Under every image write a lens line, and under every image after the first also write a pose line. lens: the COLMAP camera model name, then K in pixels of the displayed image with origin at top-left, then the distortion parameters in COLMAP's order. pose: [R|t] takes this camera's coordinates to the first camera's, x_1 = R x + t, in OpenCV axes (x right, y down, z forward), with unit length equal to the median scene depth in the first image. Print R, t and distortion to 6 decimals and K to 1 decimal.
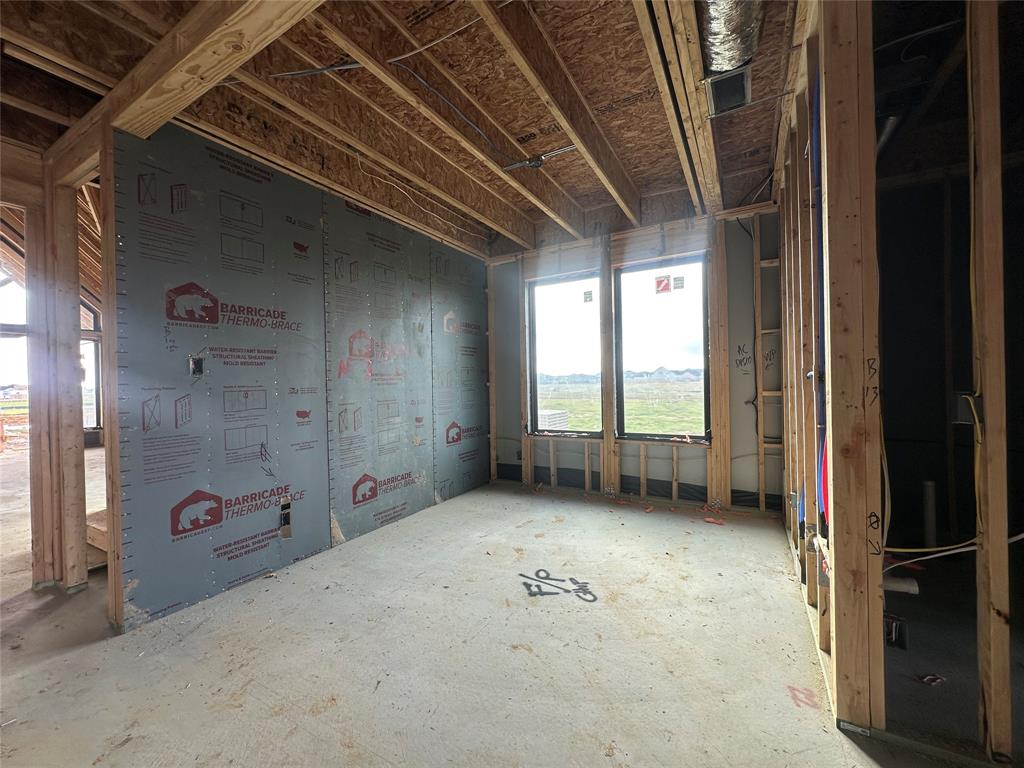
lens RADIAL K [[408.2, 0, 512.0], [0, 408.2, 384.0], [0, 0, 1]] dist [-0.002388, -0.000381]
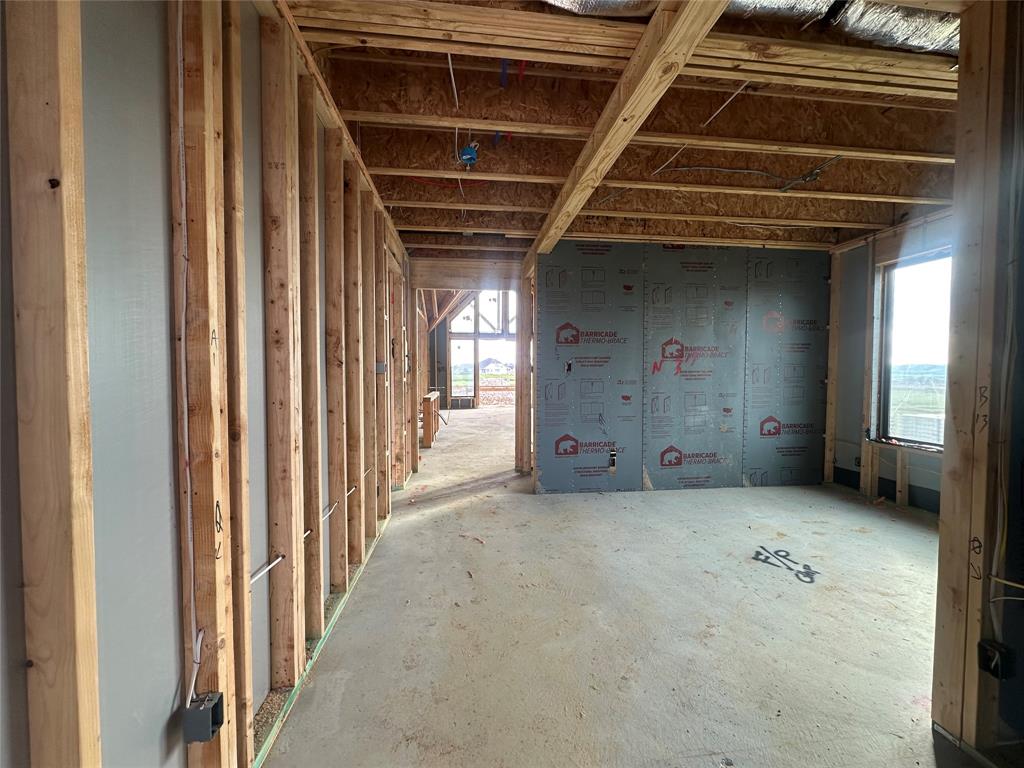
lens RADIAL K [[408.2, 0, 512.0], [0, 408.2, 384.0], [0, 0, 1]] dist [-0.002388, -0.000381]
pose [[0.590768, 0.050077, -0.805286, 0.435592], [-0.017917, 0.998640, 0.048957, -0.042083], [0.806642, -0.014494, 0.590862, -0.232053]]
